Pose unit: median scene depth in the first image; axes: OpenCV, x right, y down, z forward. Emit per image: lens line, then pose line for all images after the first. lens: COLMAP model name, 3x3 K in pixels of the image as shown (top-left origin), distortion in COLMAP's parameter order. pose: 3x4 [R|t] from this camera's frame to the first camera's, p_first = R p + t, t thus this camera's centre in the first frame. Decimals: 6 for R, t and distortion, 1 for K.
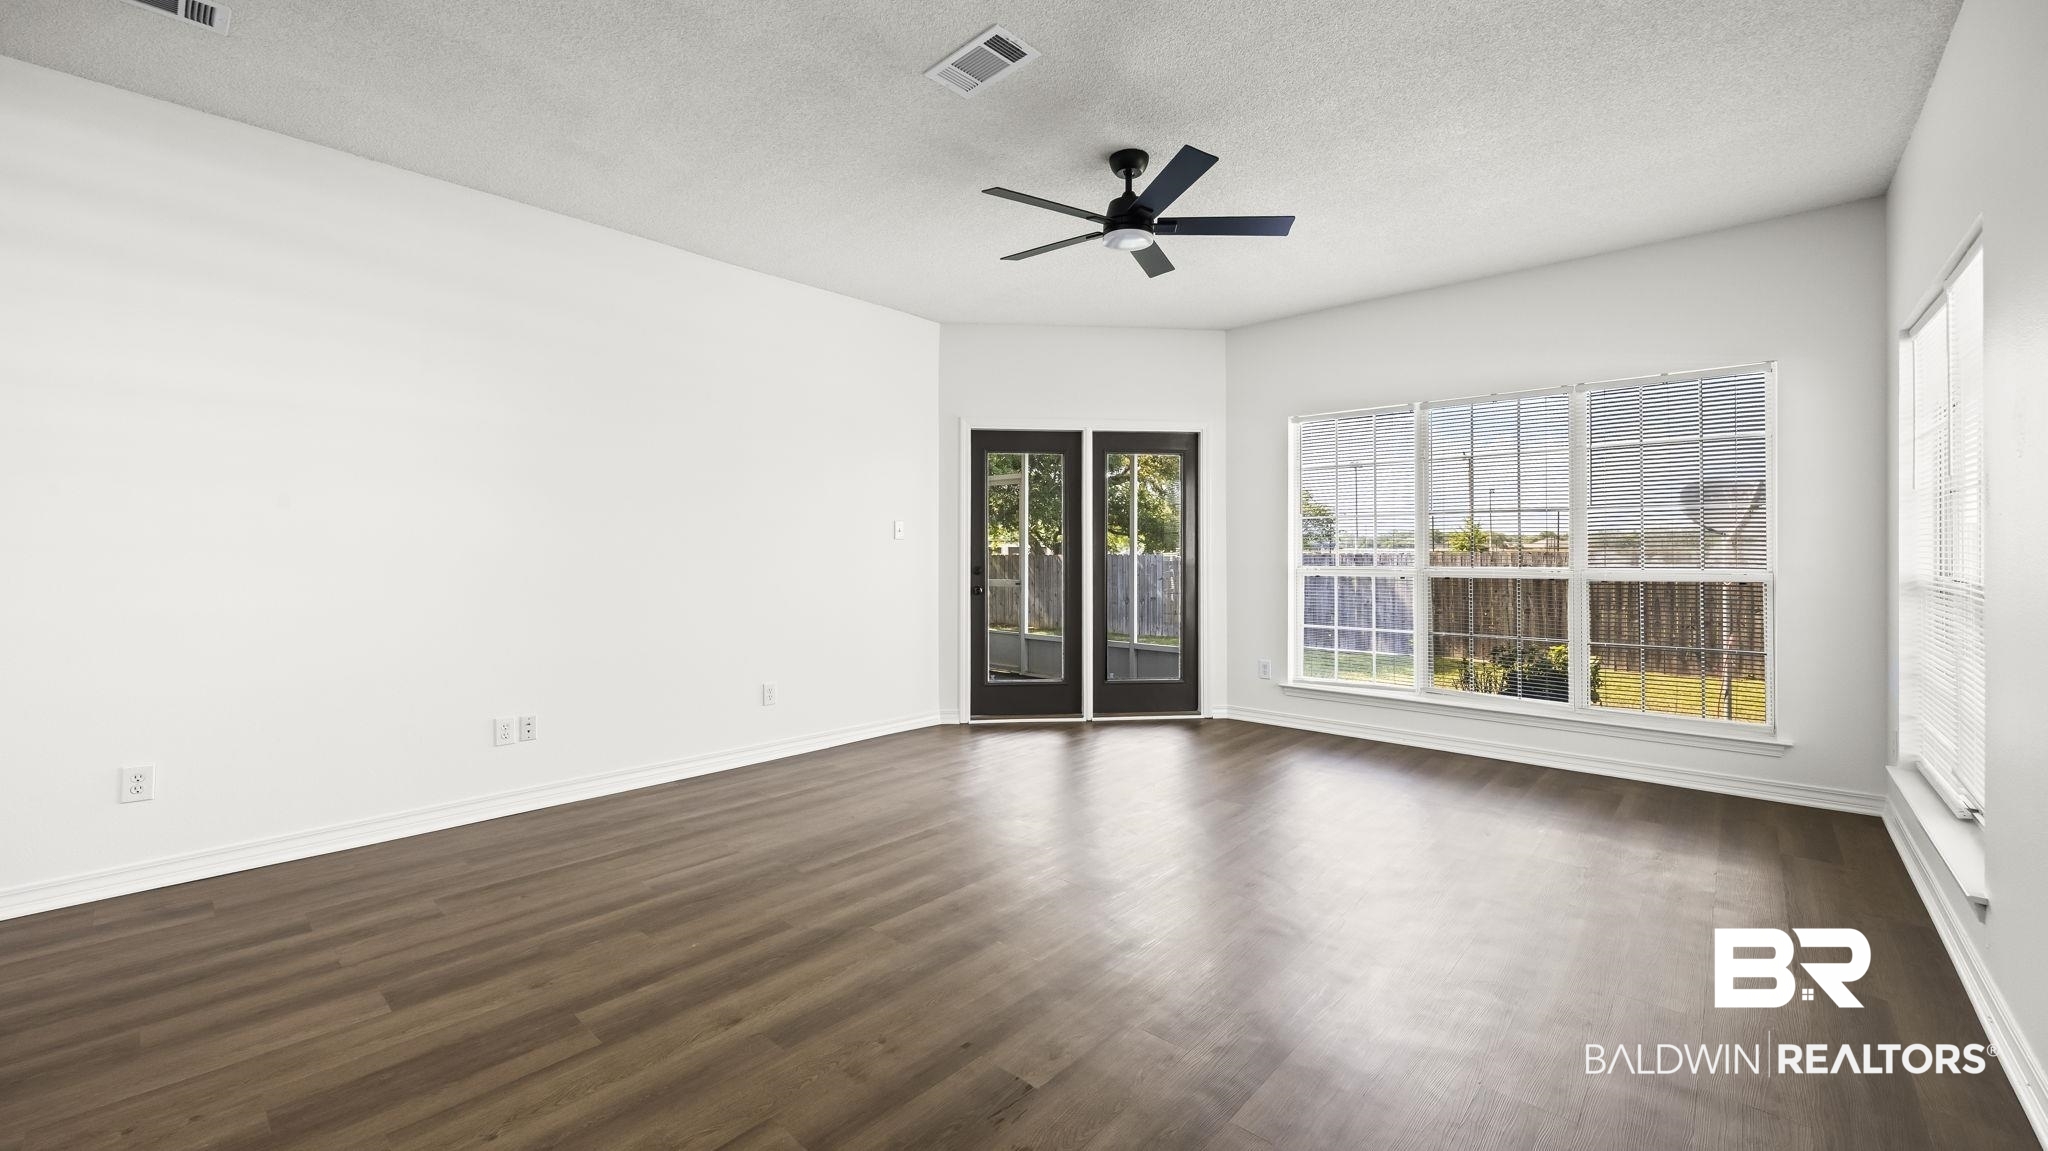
lens RADIAL K [[815.9, 0, 1025.2], [0, 815.9, 555.8], [0, 0, 1]] dist [0.019427, -0.000015]
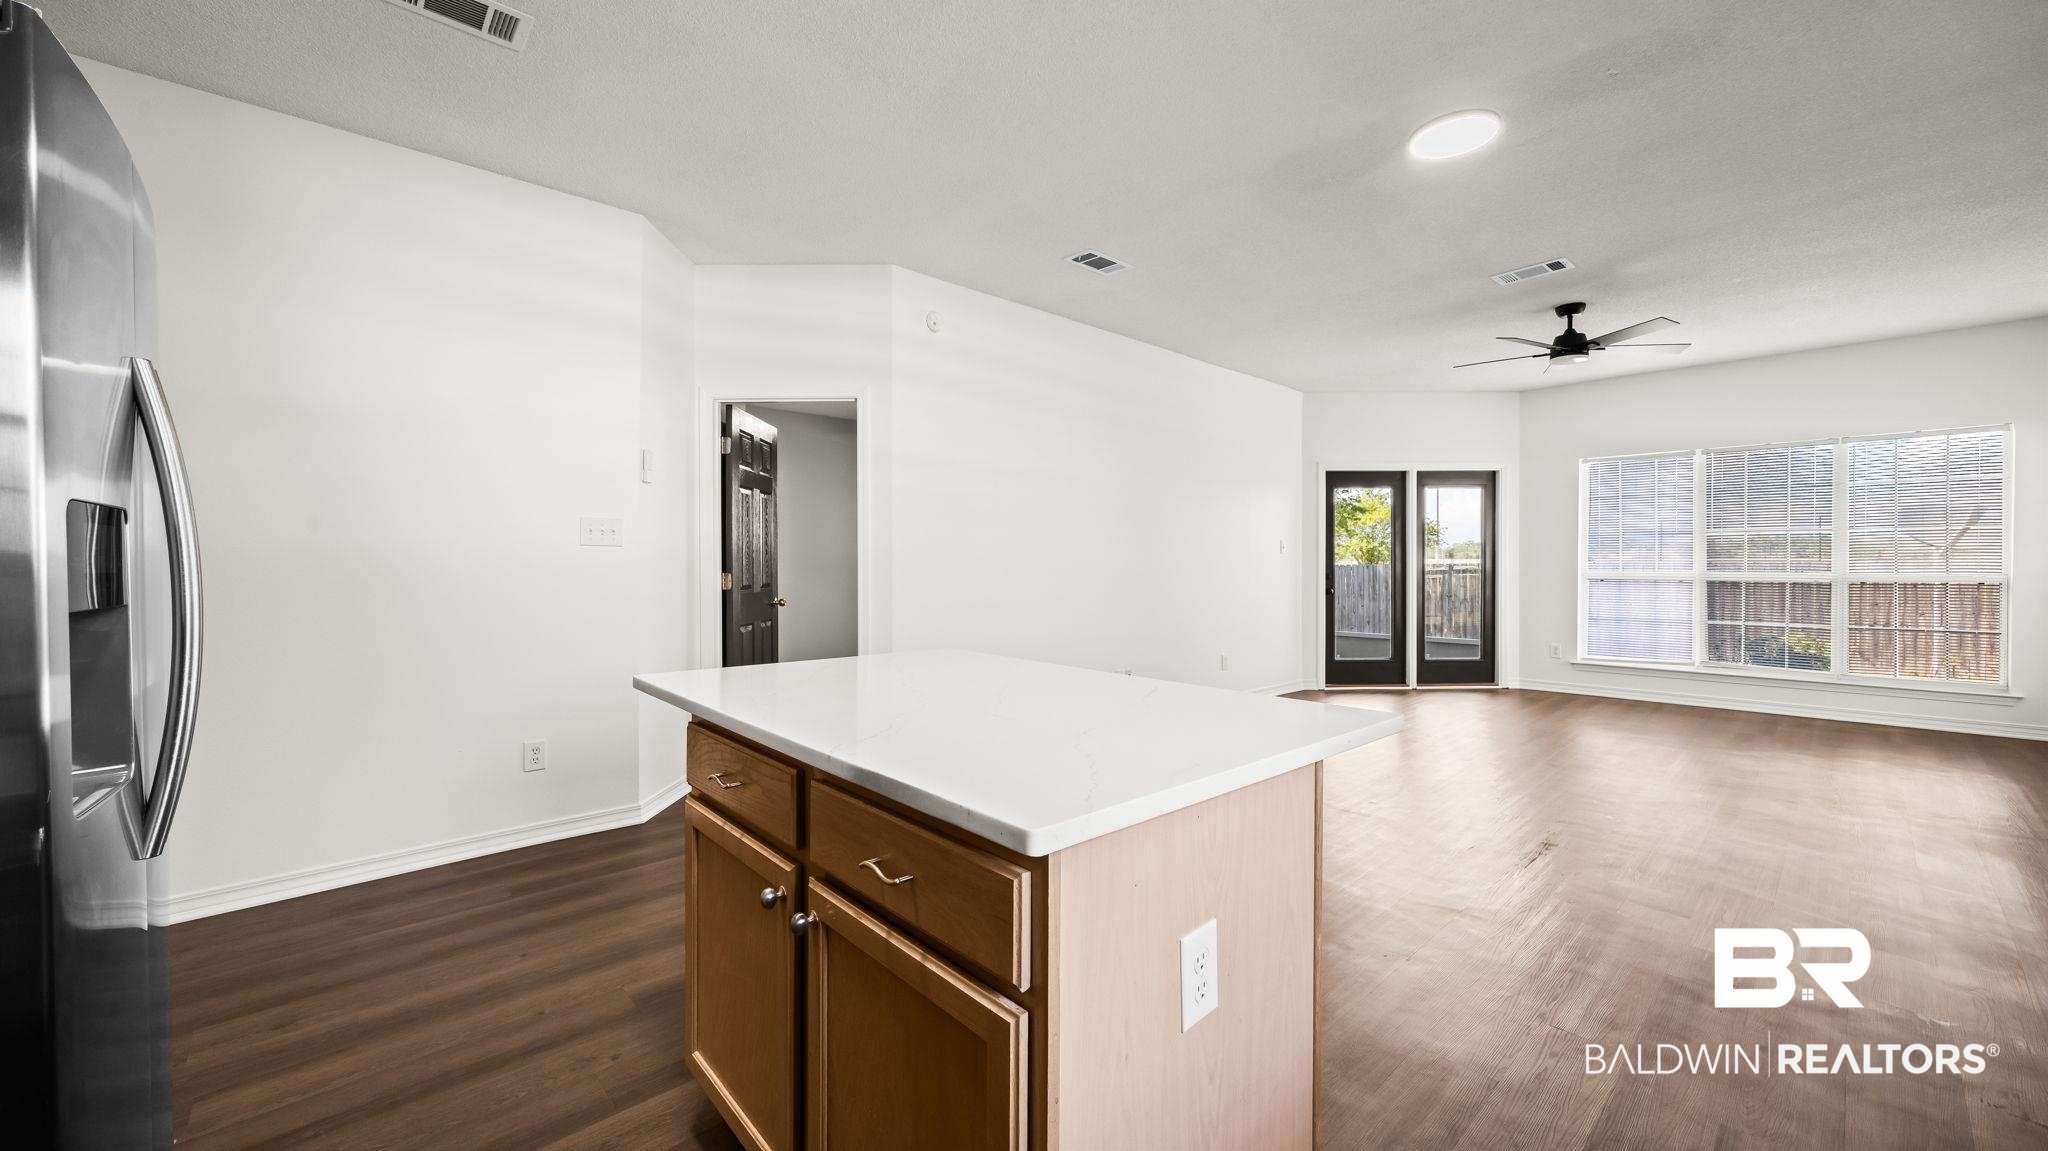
lens RADIAL K [[784.6, 0, 1024.0], [0, 784.6, 575.5], [0, 0, 1]] dist [0.001115, -0.000127]
pose [[0.995771, -0.000438, -0.091872, -0.449235], [0.001102, 0.999974, 0.007175, 0.007165], [0.091867, -0.007246, 0.995745, -0.336694]]
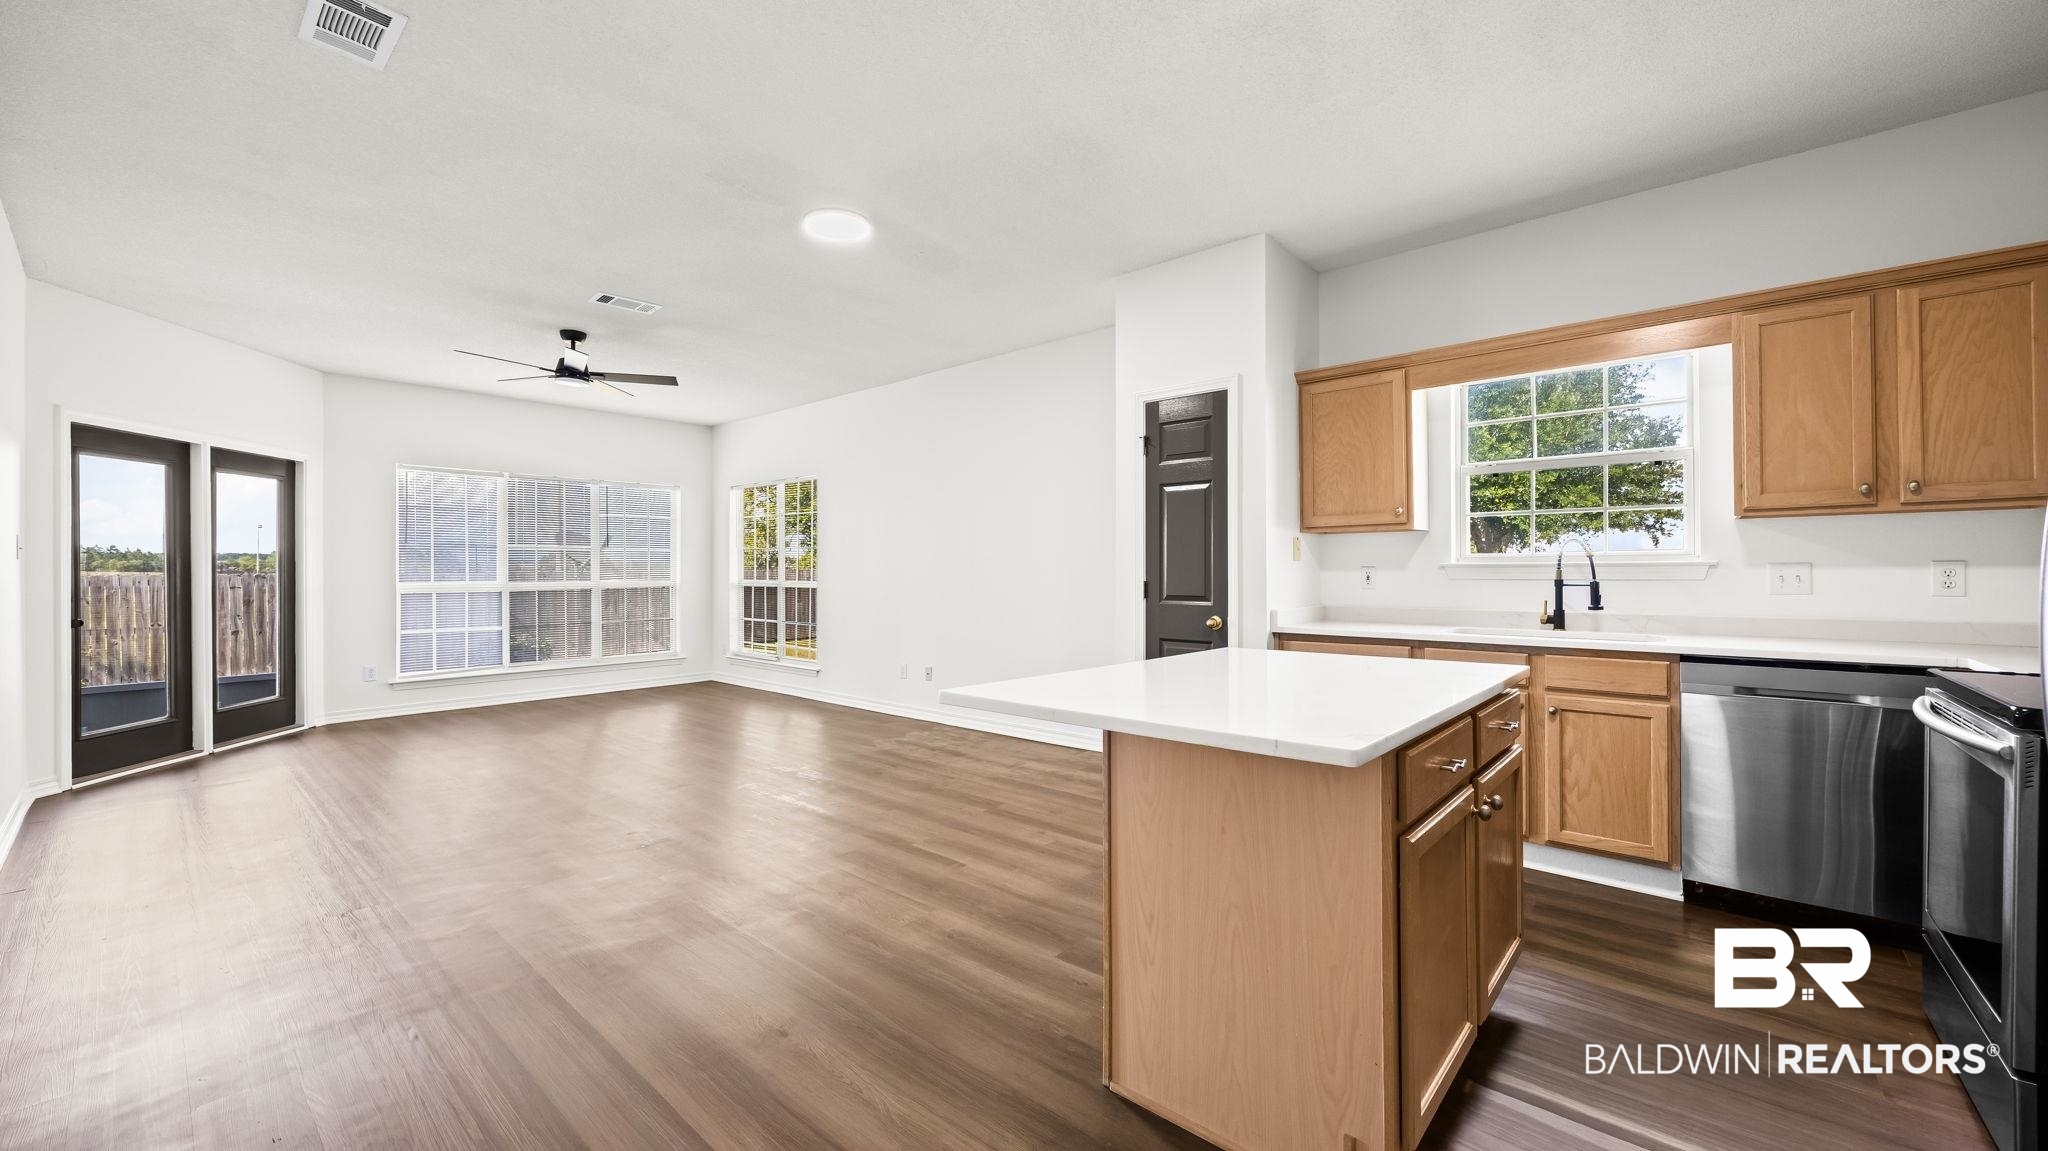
lens RADIAL K [[784.6, 0, 1024.0], [0, 784.6, 575.5], [0, 0, 1]] dist [0.001115, -0.000127]
pose [[0.000107, -0.003707, 0.999993, -0.850495], [0.008365, 0.999958, 0.003706, 0.000987], [-0.999965, 0.008364, 0.000138, 0.066166]]
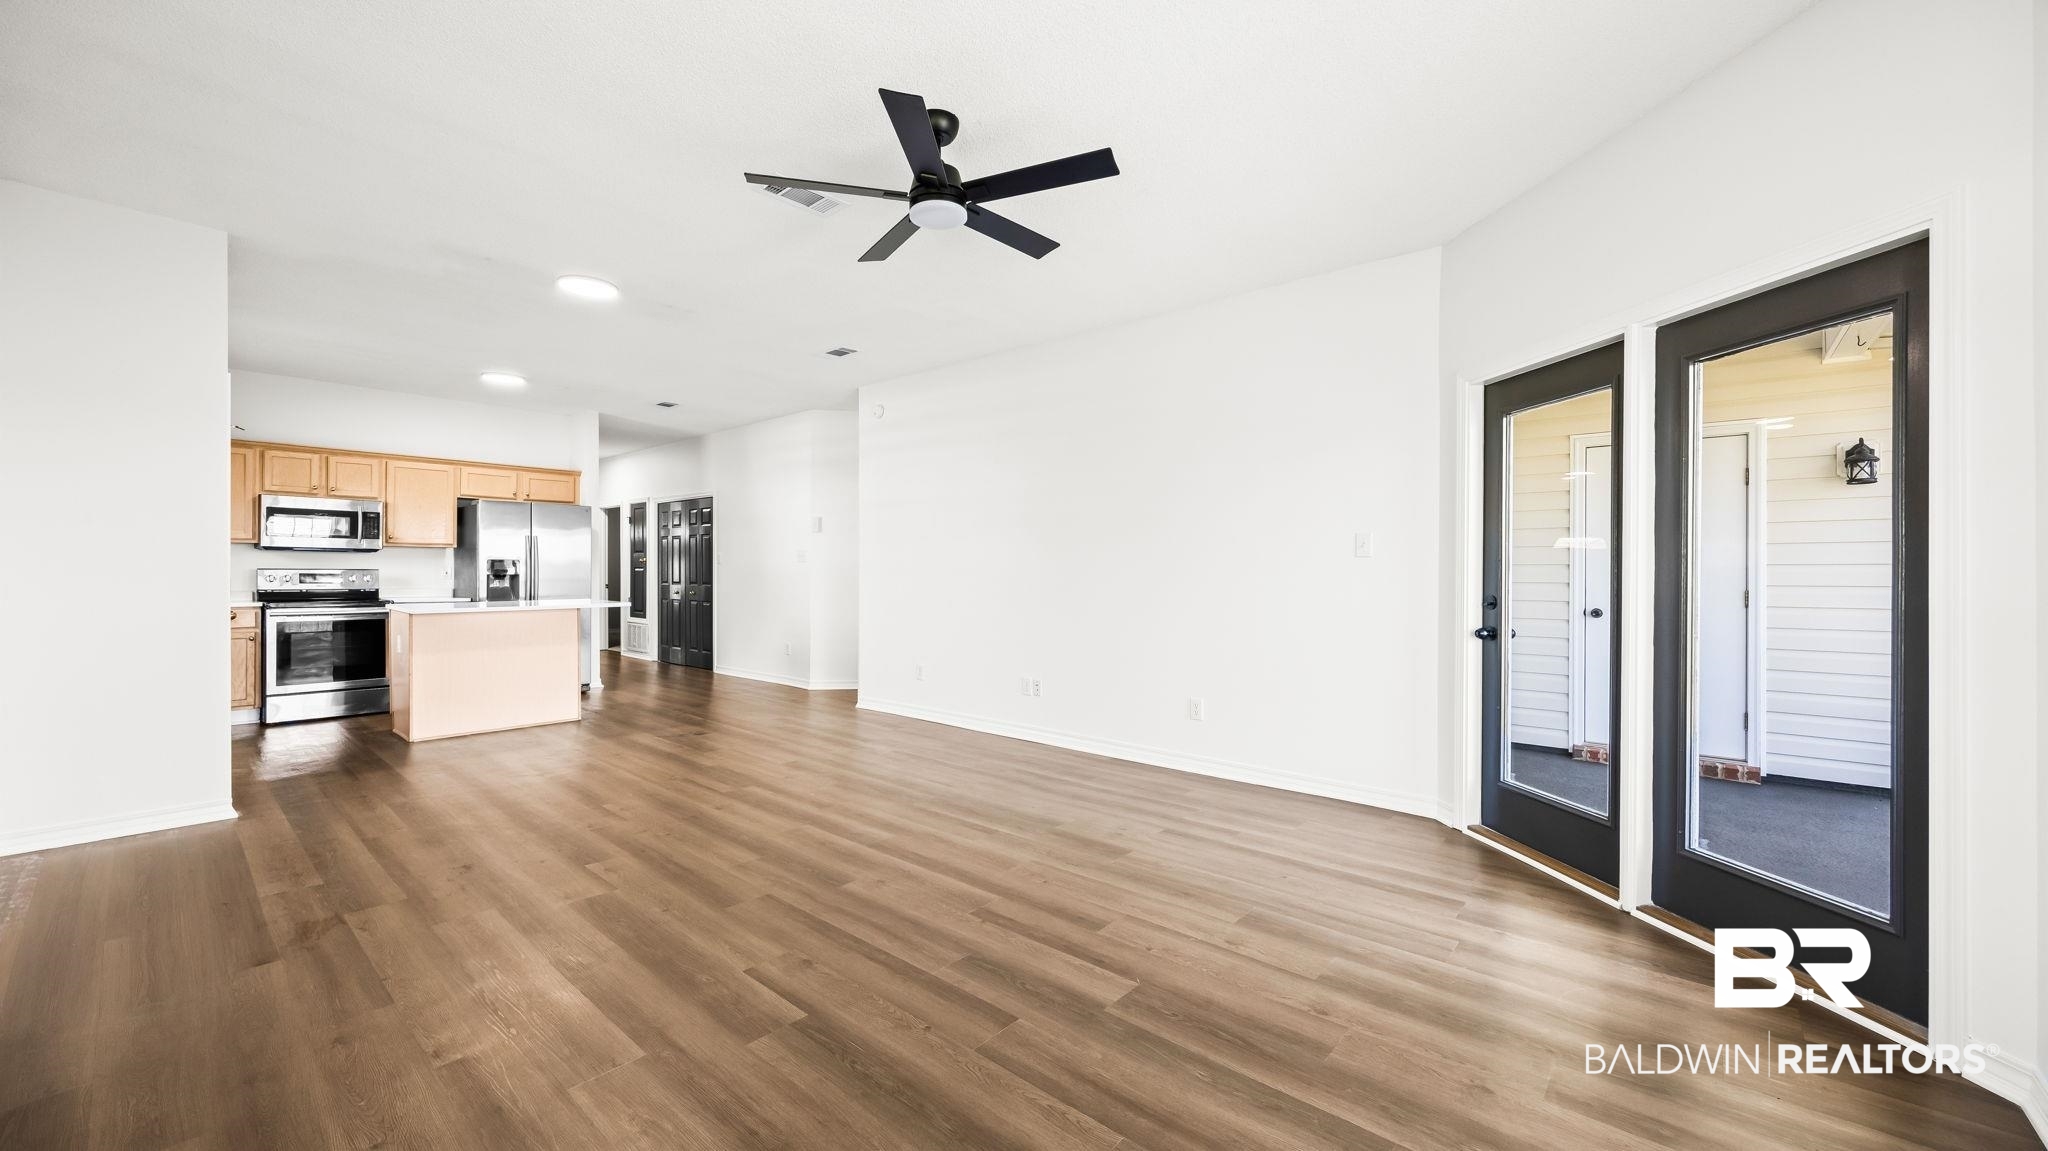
lens RADIAL K [[784.6, 0, 1024.0], [0, 784.6, 575.5], [0, 0, 1]] dist [0.001115, -0.000127]
pose [[0.000758, 0.002878, -0.999996, 0.580671], [-0.012949, 0.999912, 0.002868, -0.002363], [0.999916, 0.012947, 0.000795, 0.656875]]
